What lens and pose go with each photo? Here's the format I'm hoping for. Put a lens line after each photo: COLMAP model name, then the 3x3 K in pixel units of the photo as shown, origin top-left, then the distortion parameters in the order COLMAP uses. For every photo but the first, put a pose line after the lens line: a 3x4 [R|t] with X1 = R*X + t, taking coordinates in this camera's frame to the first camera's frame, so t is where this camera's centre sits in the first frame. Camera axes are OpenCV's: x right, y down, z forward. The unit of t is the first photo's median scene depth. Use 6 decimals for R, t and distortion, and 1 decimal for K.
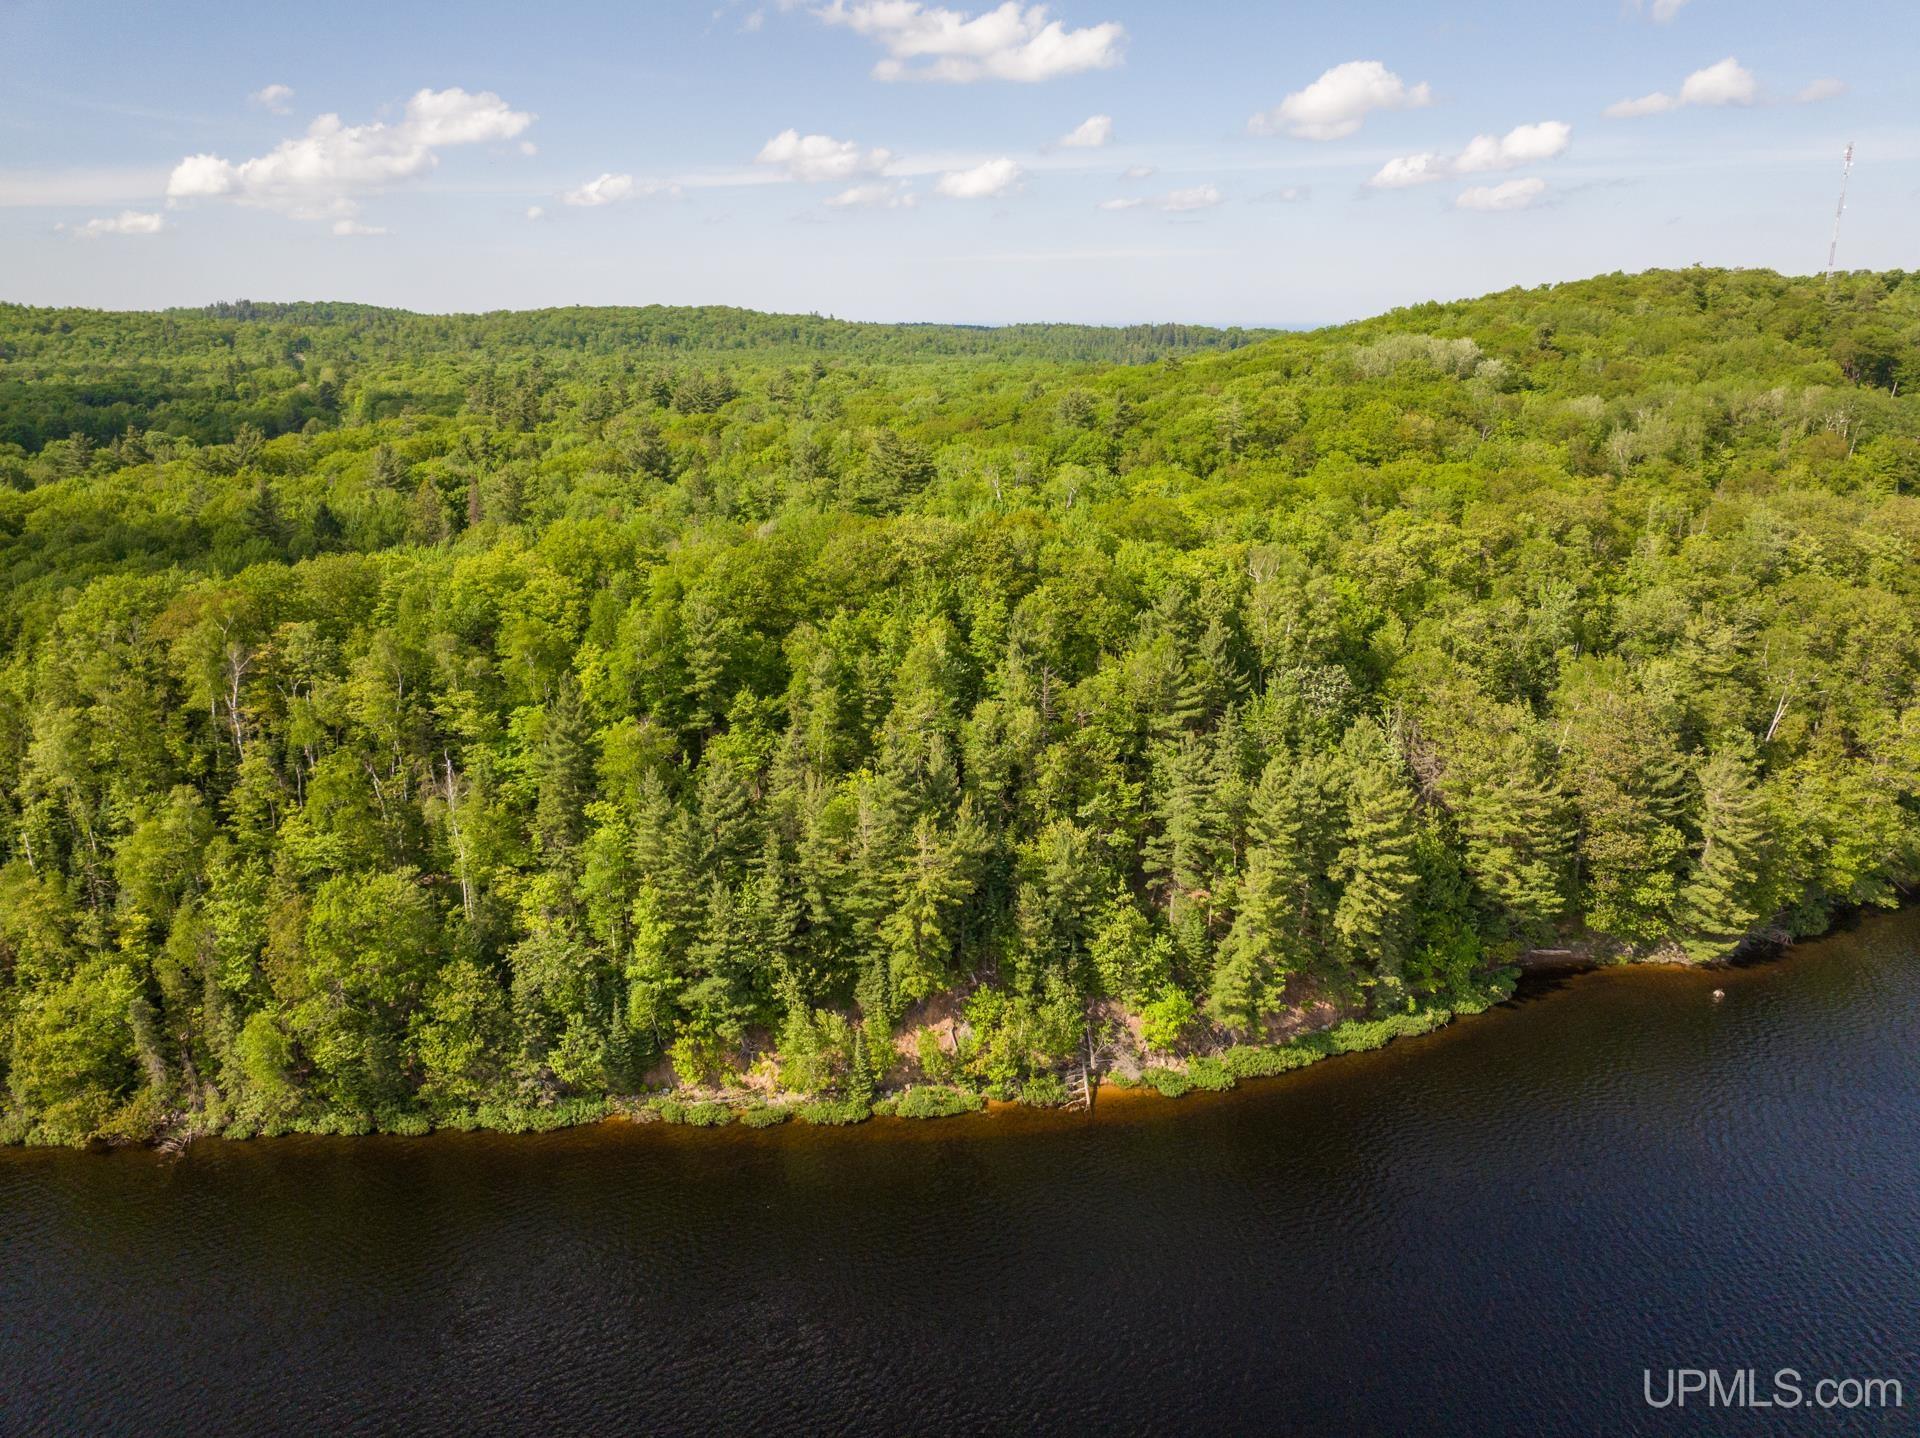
lens RADIAL K [[1300.9, 0, 966.6], [0, 1300.9, 761.9], [0, 0, 1]] dist [-0.003702, -0.002955]
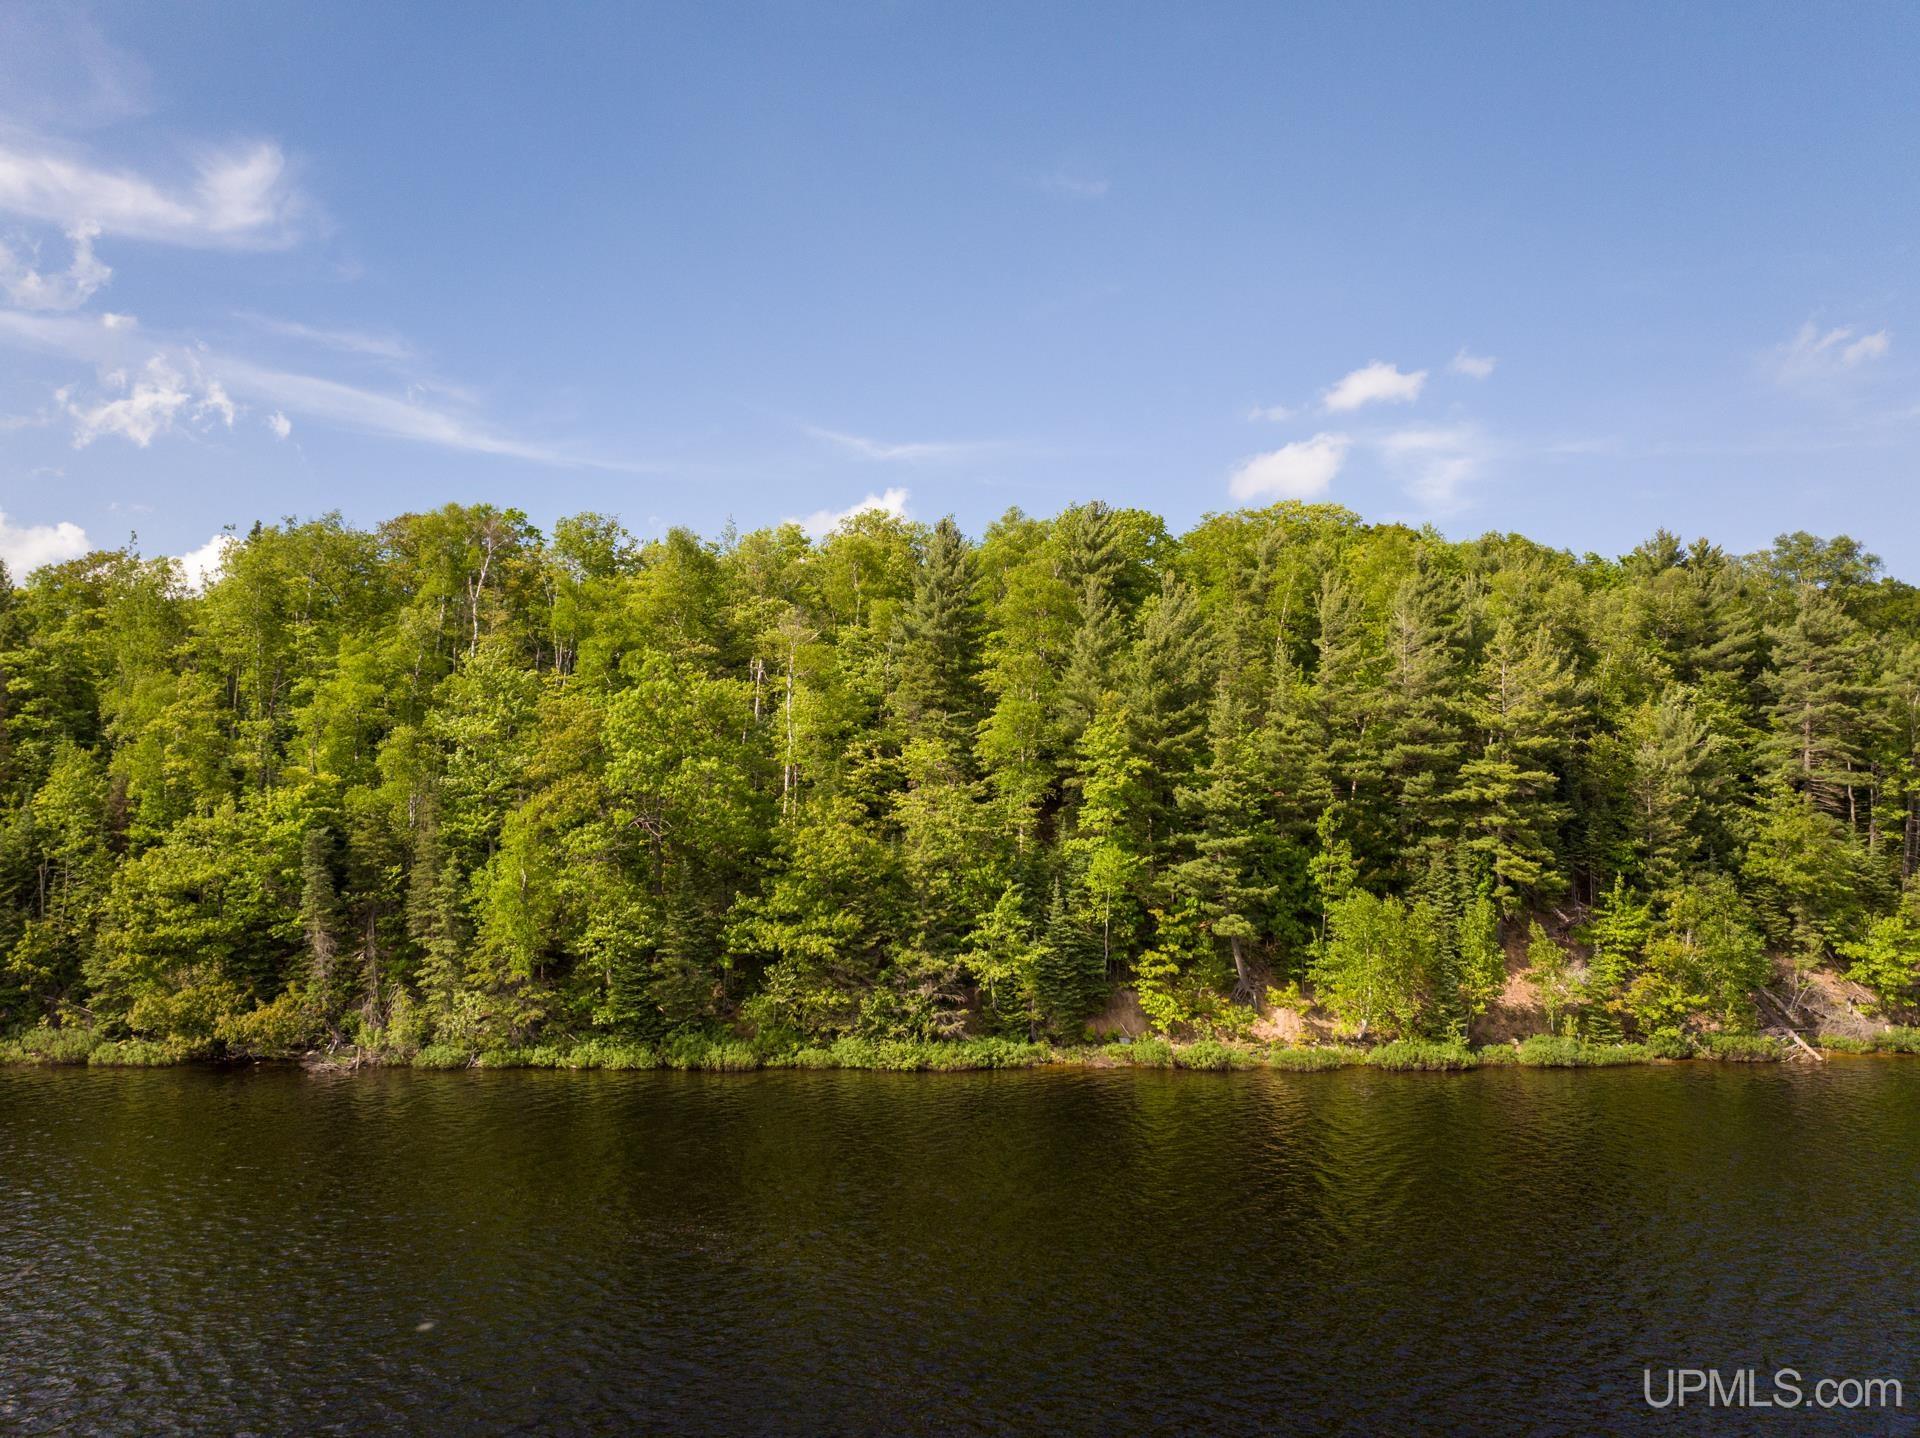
lens RADIAL K [[1303.6, 0, 987.4], [0, 1303.6, 721.4], [0, 0, 1]] dist [-0.022801, -0.001468]
pose [[0.999757, 0.022046, 0.000733, -0.305213], [-0.019989, 0.919535, -0.392499, 0.363124], [-0.009327, 0.392389, 0.919752, 0.380651]]
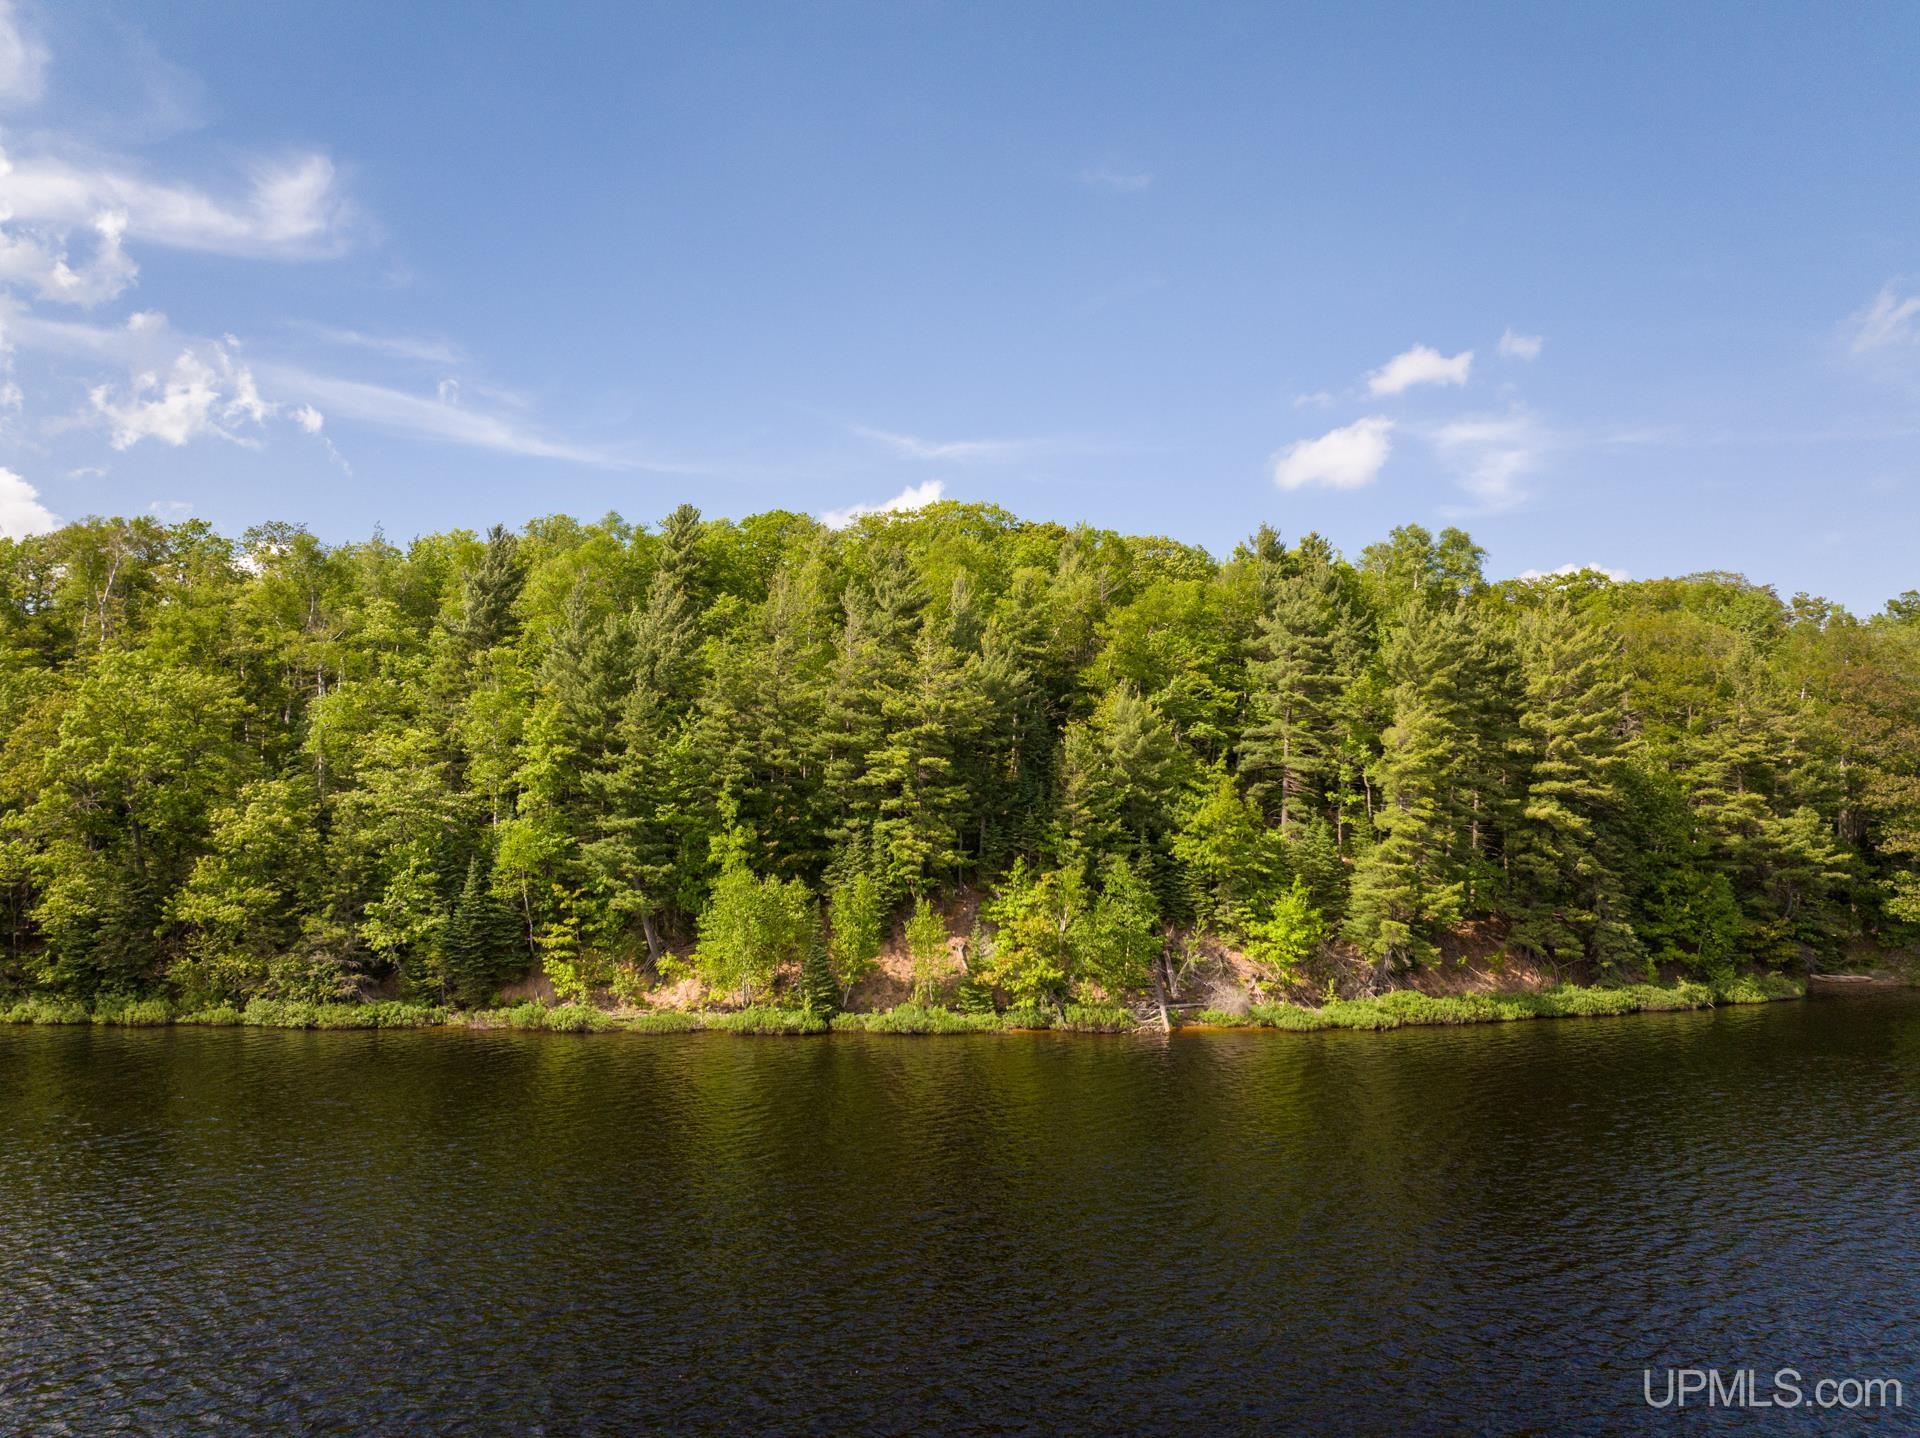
lens RADIAL K [[1341.1, 0, 960.0], [0, 1341.1, 719.0], [0, 0, 1]] dist [-0.016559, -0.002919]
pose [[0.997697, 0.015280, -0.066078, 0.032925], [-0.040153, 0.918266, -0.393922, 0.385402], [0.054658, 0.395668, 0.916766, 0.330698]]
